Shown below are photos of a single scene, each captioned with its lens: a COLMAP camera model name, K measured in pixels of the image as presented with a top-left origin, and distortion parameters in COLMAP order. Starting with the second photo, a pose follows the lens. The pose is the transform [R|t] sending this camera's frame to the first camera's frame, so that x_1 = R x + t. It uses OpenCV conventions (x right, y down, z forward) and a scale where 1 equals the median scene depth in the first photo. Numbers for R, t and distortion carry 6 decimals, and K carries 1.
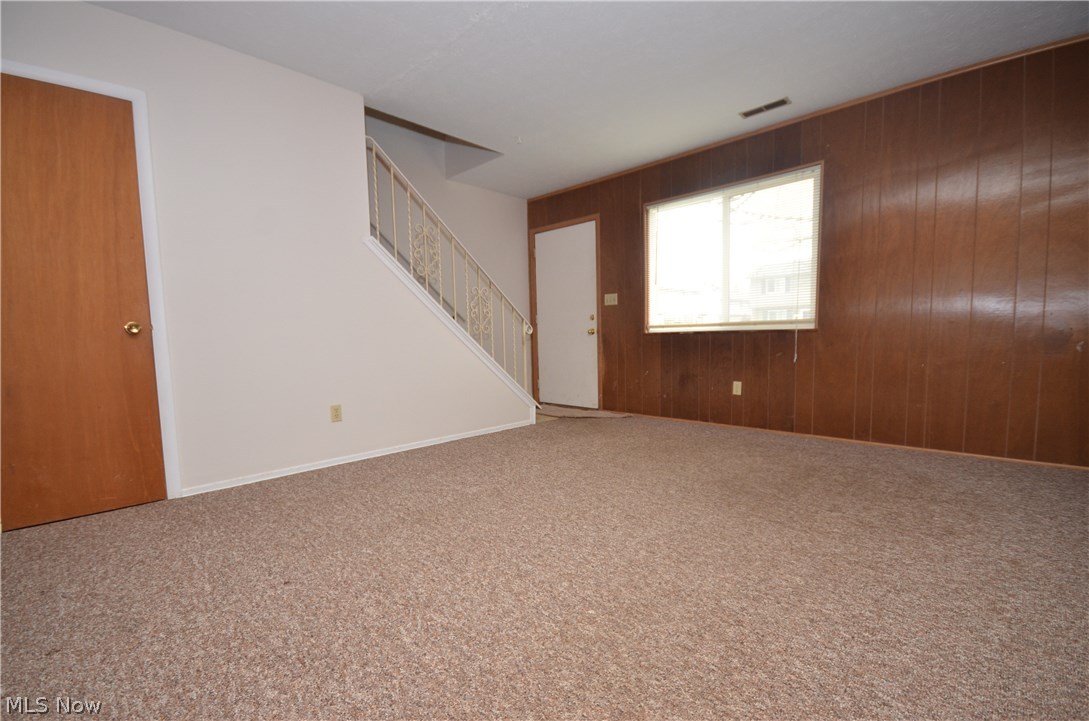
lens RADIAL K [[492.1, 0, 542.7], [0, 492.1, 364.4], [0, 0, 1]] dist [0.007753, -0.005118]
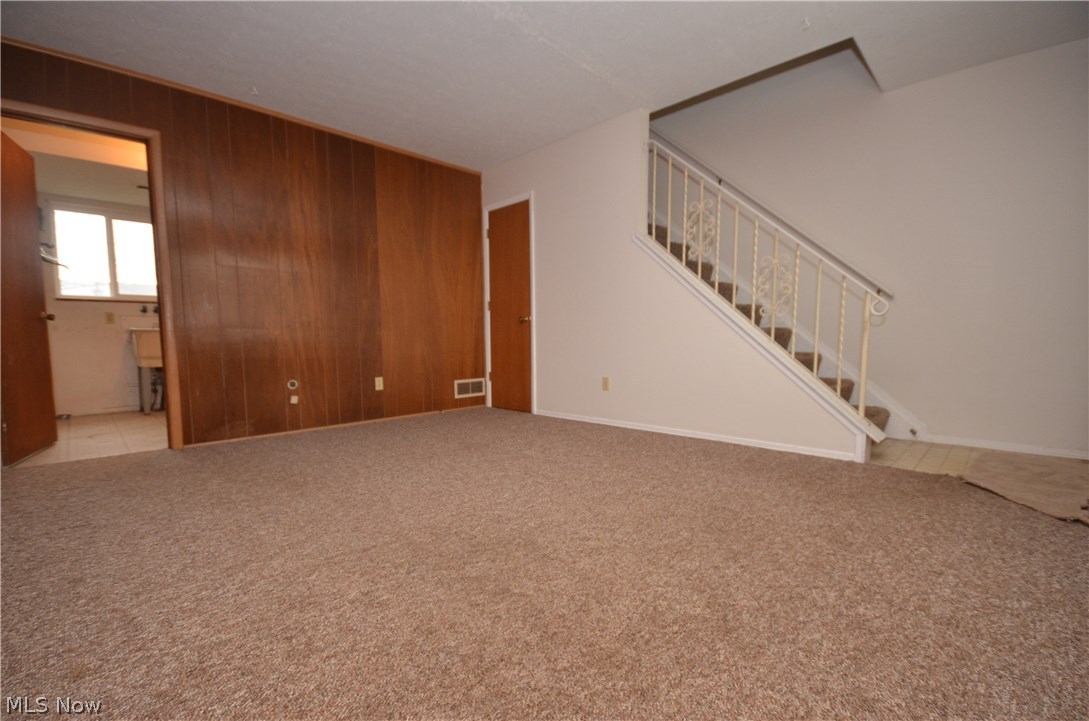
lens RADIAL K [[492.1, 0, 542.6], [0, 492.1, 366.9], [0, 0, 1]] dist [0.007753, -0.005118]
pose [[-0.041312, 0.079188, -0.996003, 0.846408], [-0.048647, 0.995513, 0.081167, -0.039422], [0.997961, 0.051806, -0.037274, 0.883968]]
